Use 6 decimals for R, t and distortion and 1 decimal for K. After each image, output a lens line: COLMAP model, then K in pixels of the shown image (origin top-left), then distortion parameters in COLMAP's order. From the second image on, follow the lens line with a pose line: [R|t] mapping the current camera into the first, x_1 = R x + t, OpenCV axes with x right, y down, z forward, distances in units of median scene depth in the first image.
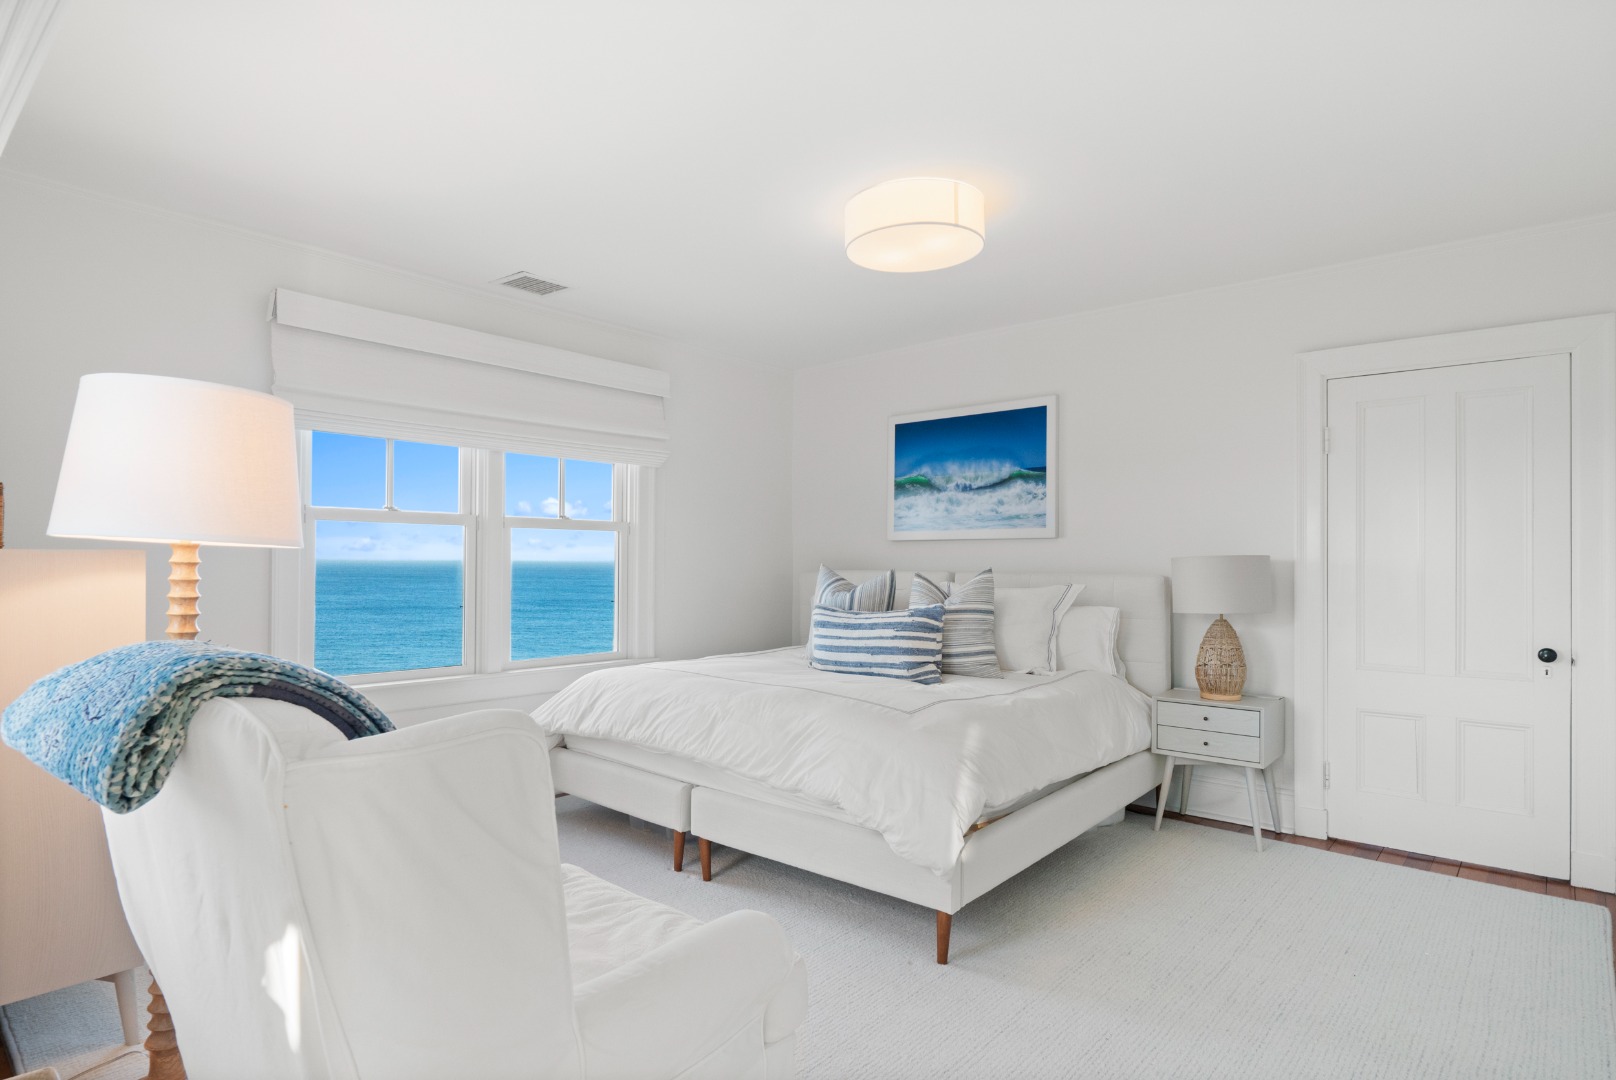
lens RADIAL K [[854.6, 0, 802.7], [0, 854.6, 574.4], [0, 0, 1]] dist [0.003486, -0.010511]
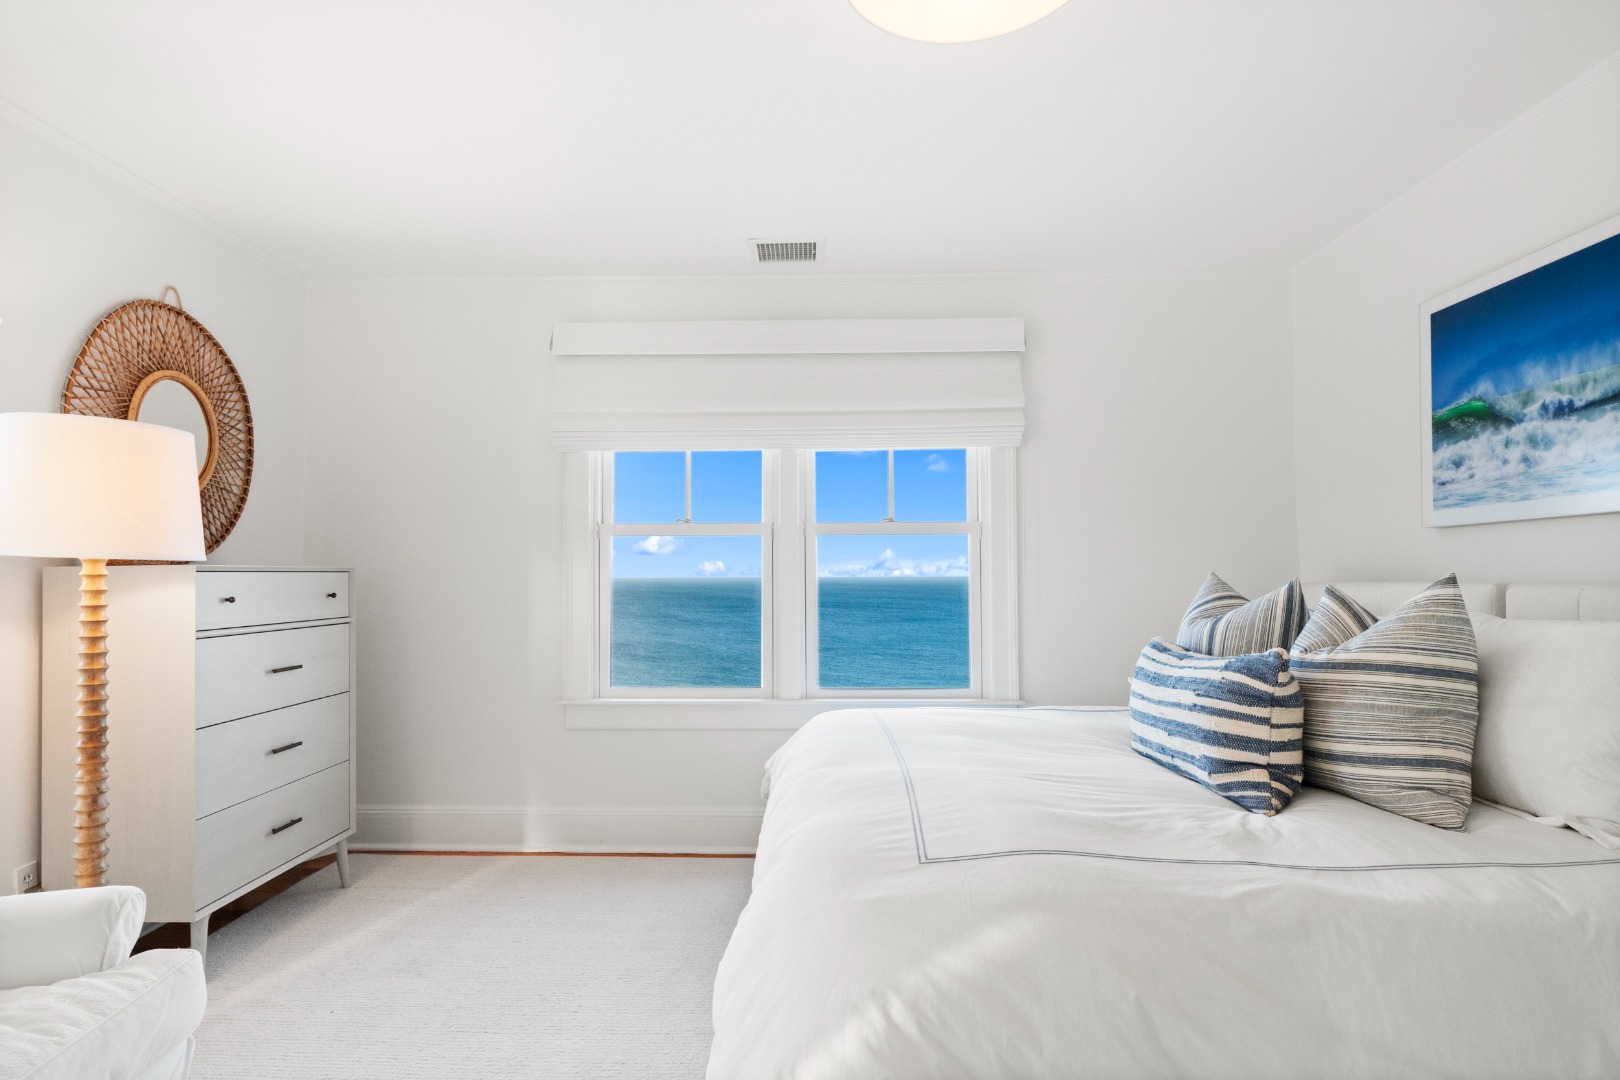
lens RADIAL K [[856.7, 0, 804.7], [0, 856.7, 574.5], [0, 0, 1]] dist [0.003486, -0.010511]
pose [[0.650137, -0.011938, -0.759723, 0.278969], [-0.002456, 0.999838, -0.017813, 0.001150], [0.759813, 0.013446, 0.650002, 0.369519]]
